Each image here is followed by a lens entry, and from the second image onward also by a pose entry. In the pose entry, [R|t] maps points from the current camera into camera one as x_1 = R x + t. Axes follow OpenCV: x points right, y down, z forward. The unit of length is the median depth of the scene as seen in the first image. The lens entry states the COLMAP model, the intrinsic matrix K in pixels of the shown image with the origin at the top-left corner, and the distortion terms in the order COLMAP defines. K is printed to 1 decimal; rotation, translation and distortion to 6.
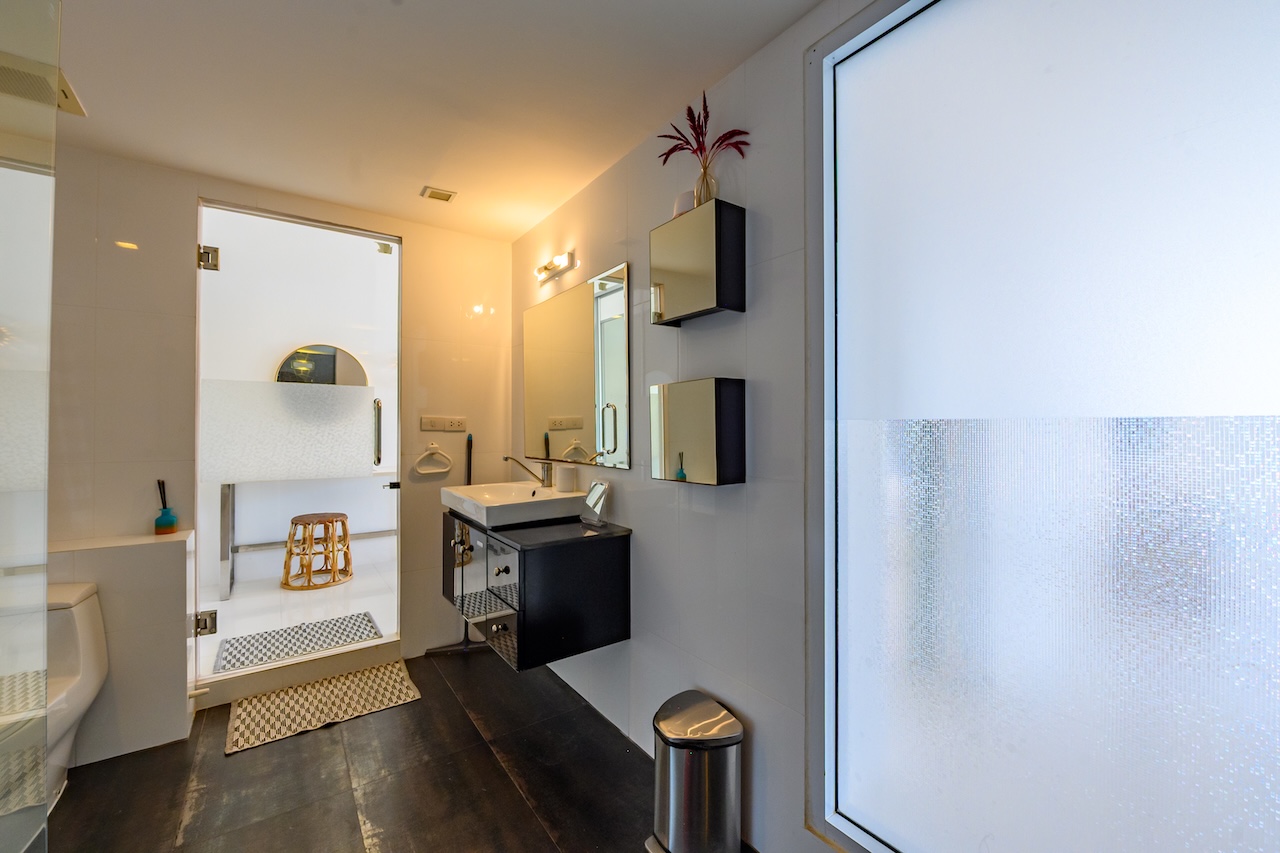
lens RADIAL K [[506.4, 0, 638.6], [0, 506.4, 423.3], [0, 0, 1]] dist [-0.011468, -0.000381]
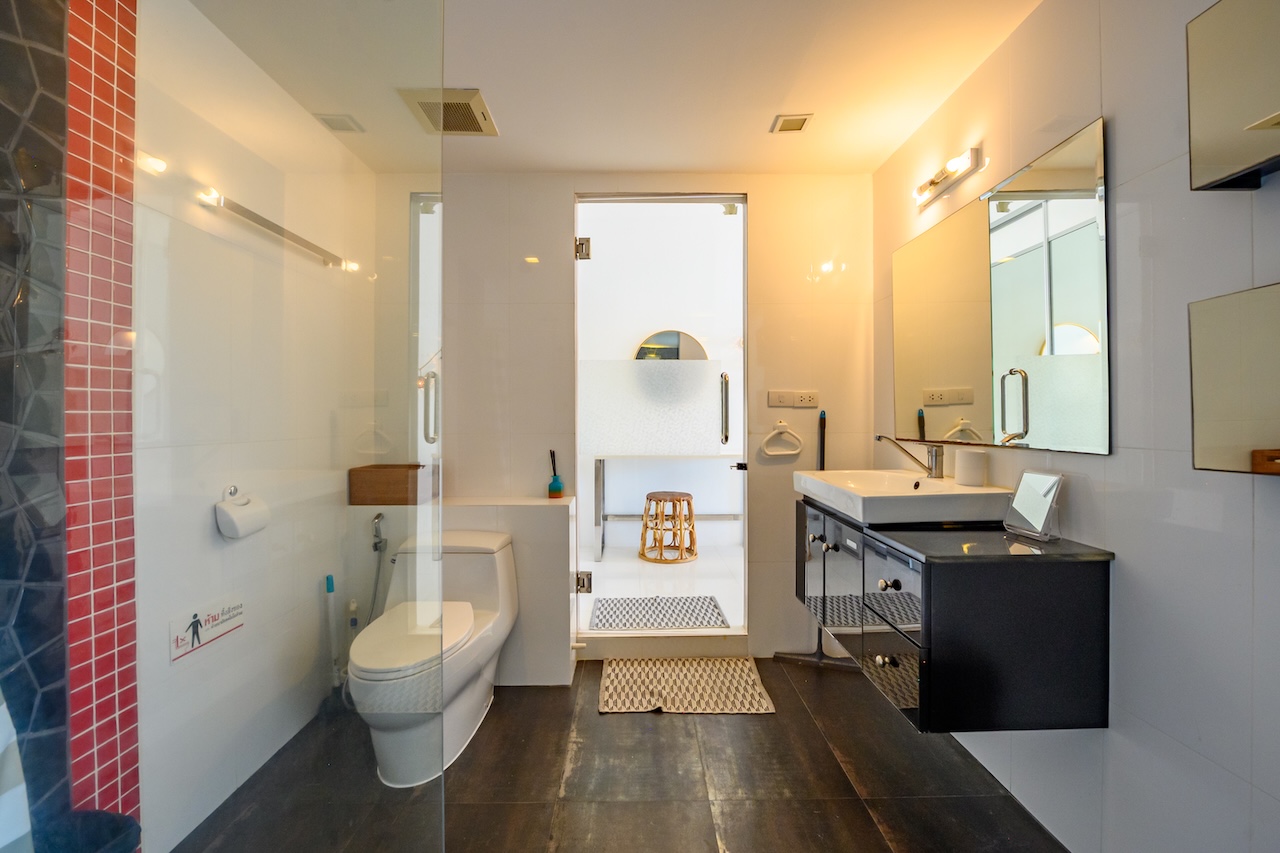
lens RADIAL K [[506.4, 0, 638.6], [0, 506.4, 423.3], [0, 0, 1]] dist [-0.011468, -0.000381]
pose [[0.819426, -0.000261, -0.573185, -0.118962], [0.008327, 0.999900, 0.011449, 0.035277], [0.573125, -0.014155, 0.819346, 0.151547]]
